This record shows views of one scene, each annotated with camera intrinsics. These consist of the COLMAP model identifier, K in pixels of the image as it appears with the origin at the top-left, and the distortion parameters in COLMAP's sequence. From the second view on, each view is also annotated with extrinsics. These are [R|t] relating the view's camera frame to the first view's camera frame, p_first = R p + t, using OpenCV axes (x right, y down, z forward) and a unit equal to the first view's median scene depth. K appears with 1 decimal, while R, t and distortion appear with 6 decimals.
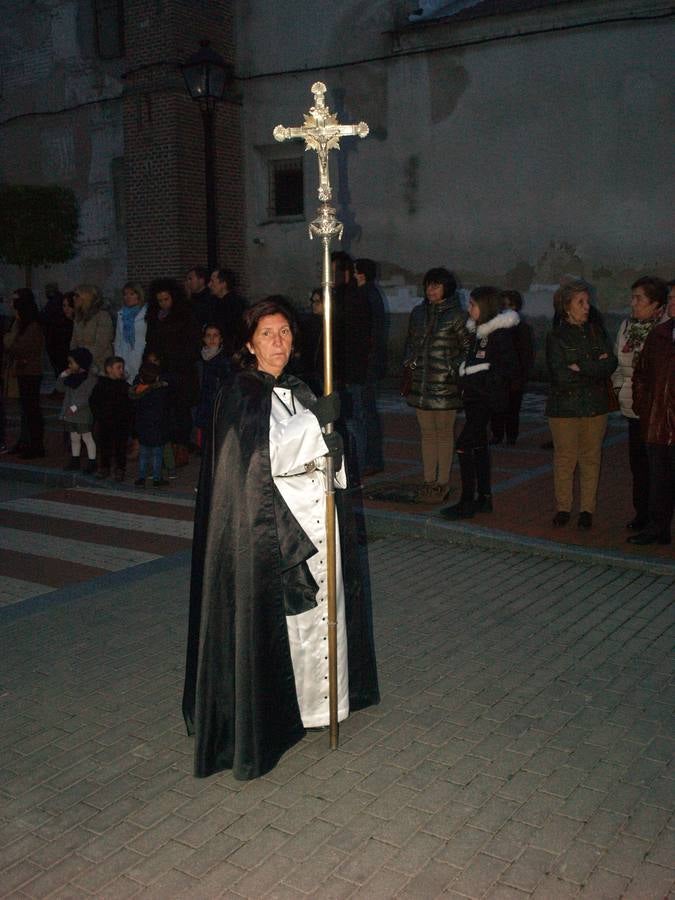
lens RADIAL K [[922.8, 0, 323.5], [0, 922.8, 457.0], [0, 0, 1]] dist [-0.063839, 0.000000]
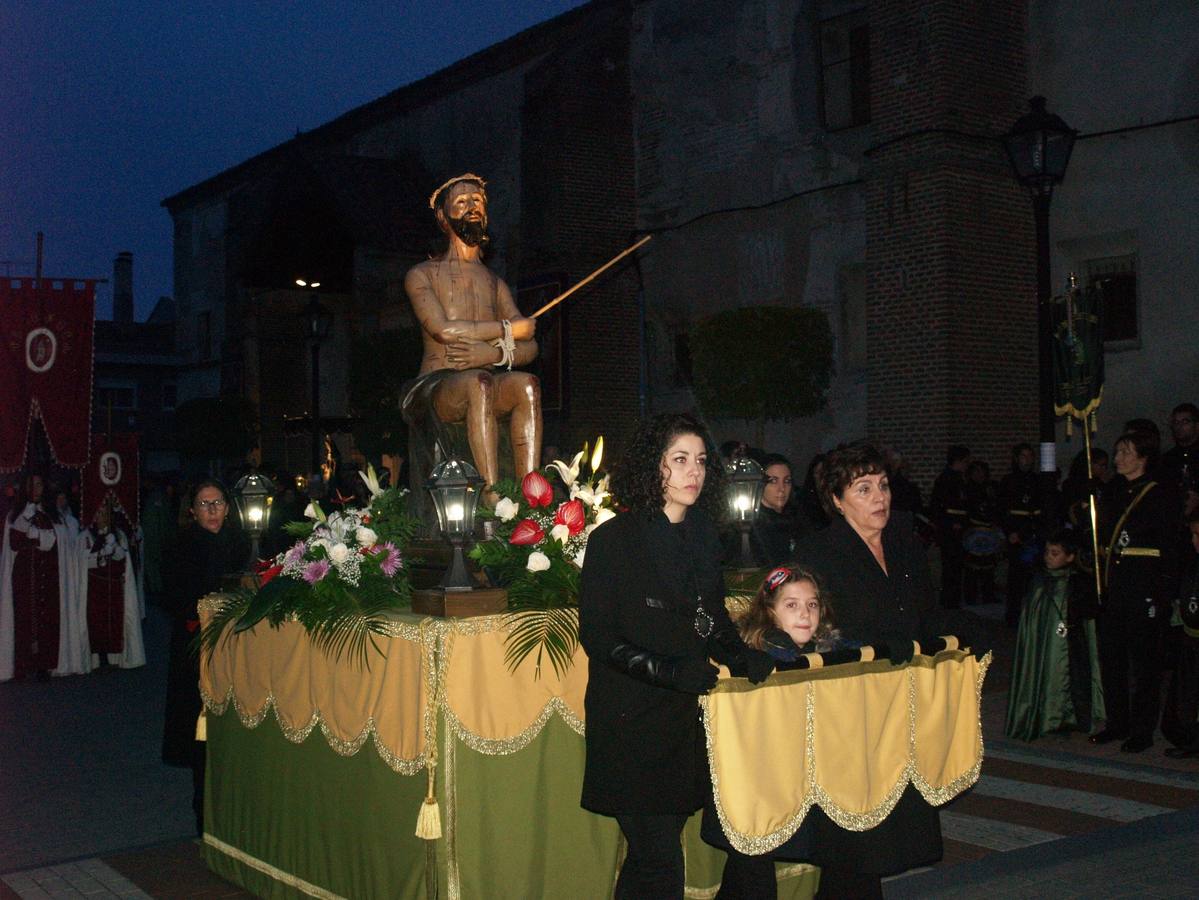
lens RADIAL K [[1412.0, 0, 608.0], [0, 1412.0, 449.8], [0, 0, 1]] dist [-0.057866, 0.000000]
pose [[0.943426, -0.004989, -0.331546, -0.050358], [-0.056320, 0.982947, -0.175052, 0.009582], [0.326765, 0.183821, 0.927057, -0.032555]]
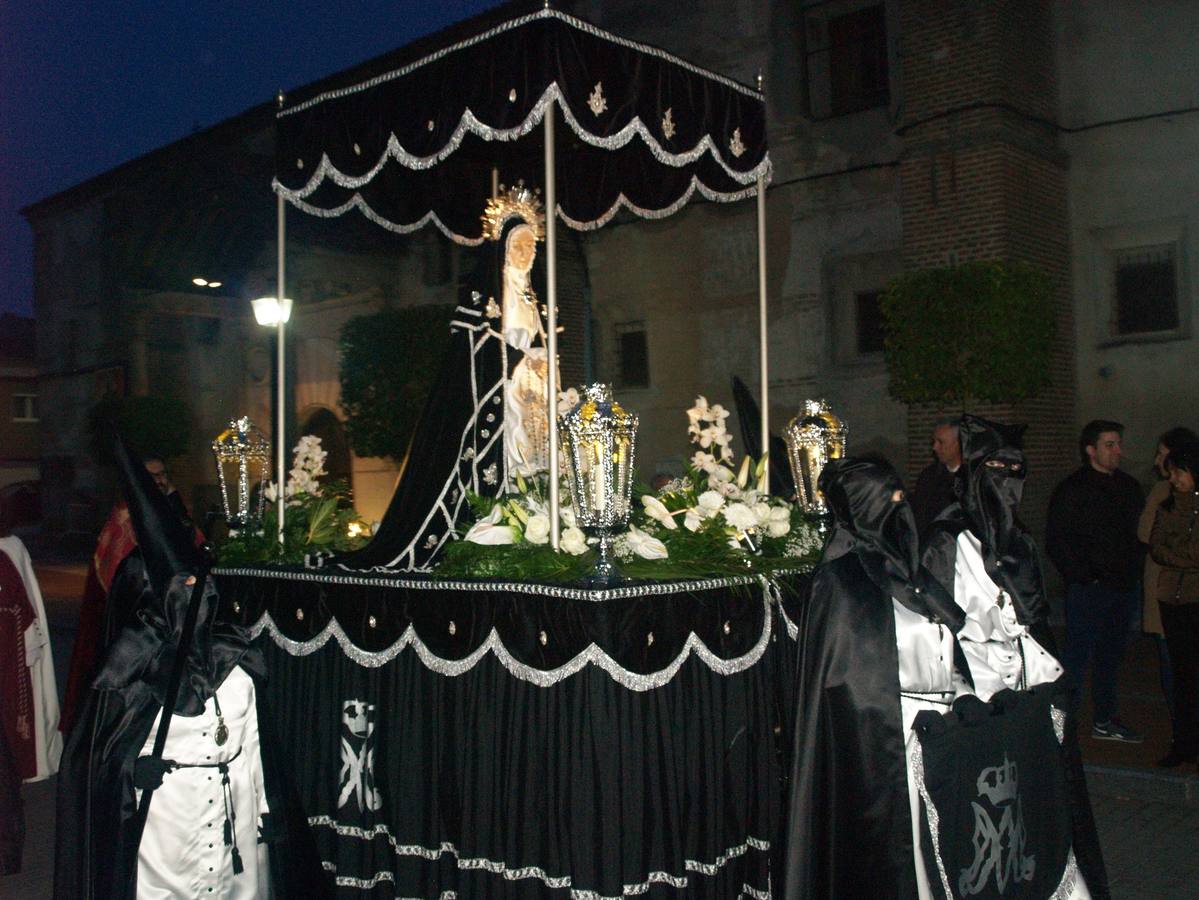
lens RADIAL K [[1183.7, 0, 587.3], [0, 1183.7, 437.8], [0, 0, 1]] dist [-0.065483, 0.000000]
pose [[0.987995, -0.017793, -0.153456, -0.322187], [-0.013341, 0.979807, -0.199502, -0.025148], [0.153907, 0.199154, 0.967807, 0.182118]]
